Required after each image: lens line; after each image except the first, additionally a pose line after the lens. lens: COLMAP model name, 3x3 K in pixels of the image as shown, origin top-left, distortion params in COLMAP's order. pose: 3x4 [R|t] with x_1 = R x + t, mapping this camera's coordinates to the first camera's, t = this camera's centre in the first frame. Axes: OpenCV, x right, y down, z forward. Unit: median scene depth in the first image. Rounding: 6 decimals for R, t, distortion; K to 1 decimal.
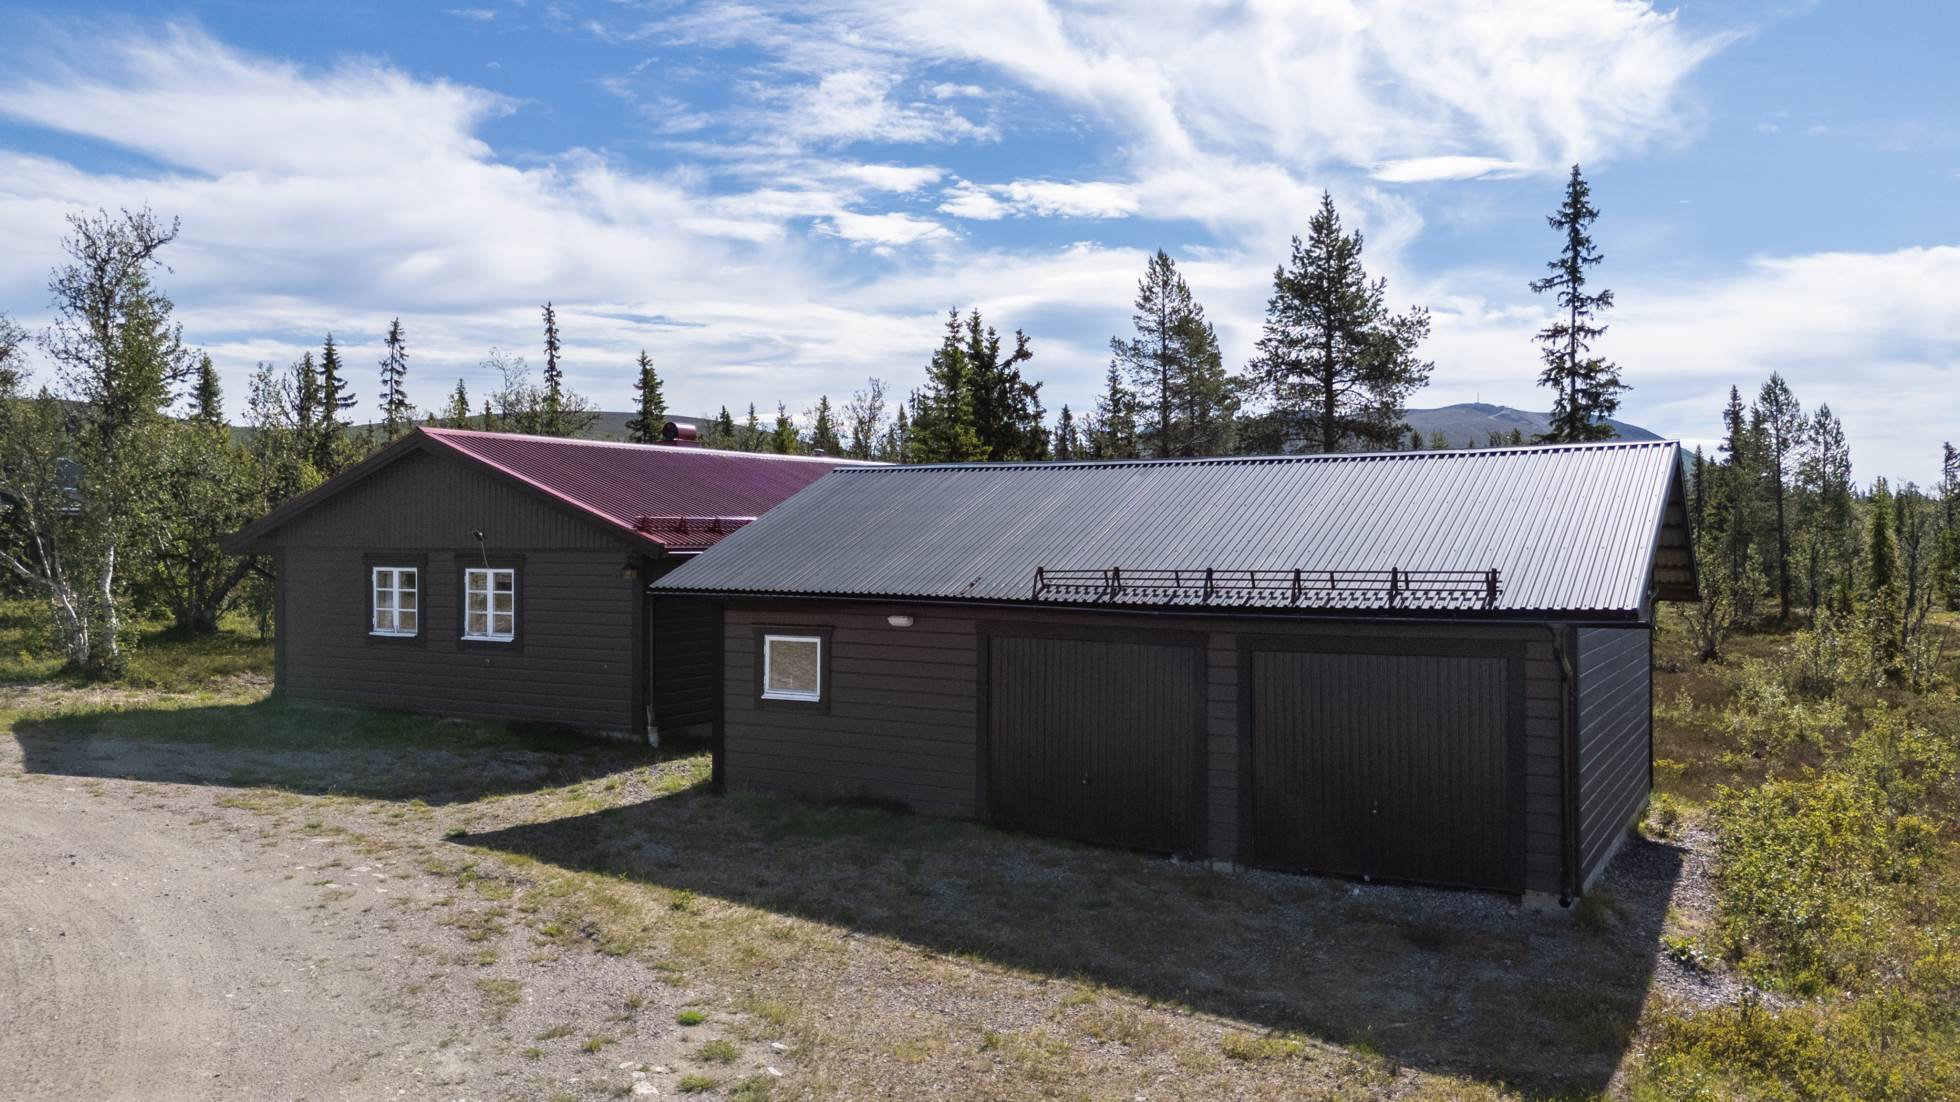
lens RADIAL K [[1481.4, 0, 971.5], [0, 1481.4, 557.0], [0, 0, 1]] dist [0.063469, -0.052552]
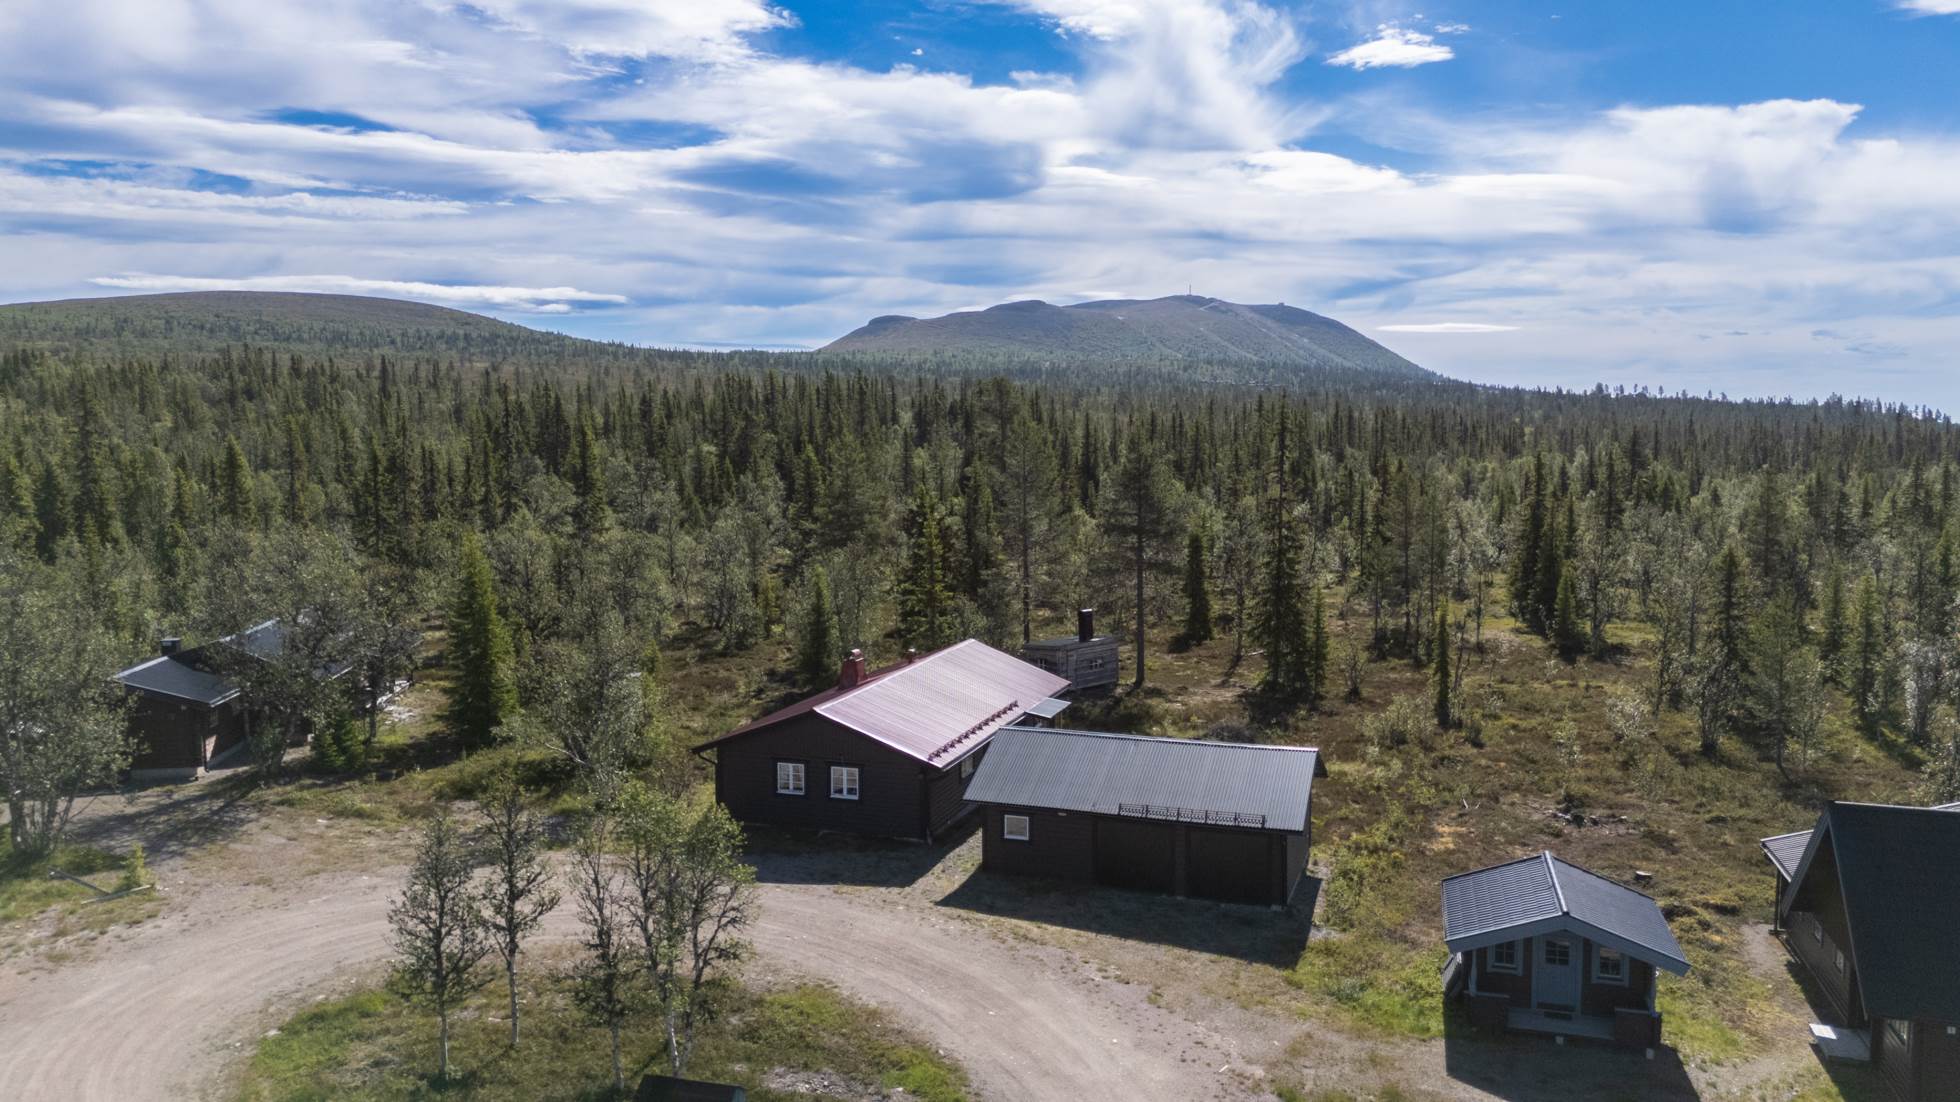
lens RADIAL K [[1481.4, 0, 983.3], [0, 1481.4, 530.5], [0, 0, 1]] dist [0.063469, -0.052552]
pose [[0.981998, -0.017512, 0.188076, -0.895345], [0.005808, 0.998022, 0.062604, -0.839549], [-0.188800, -0.060385, 0.980157, -2.142136]]
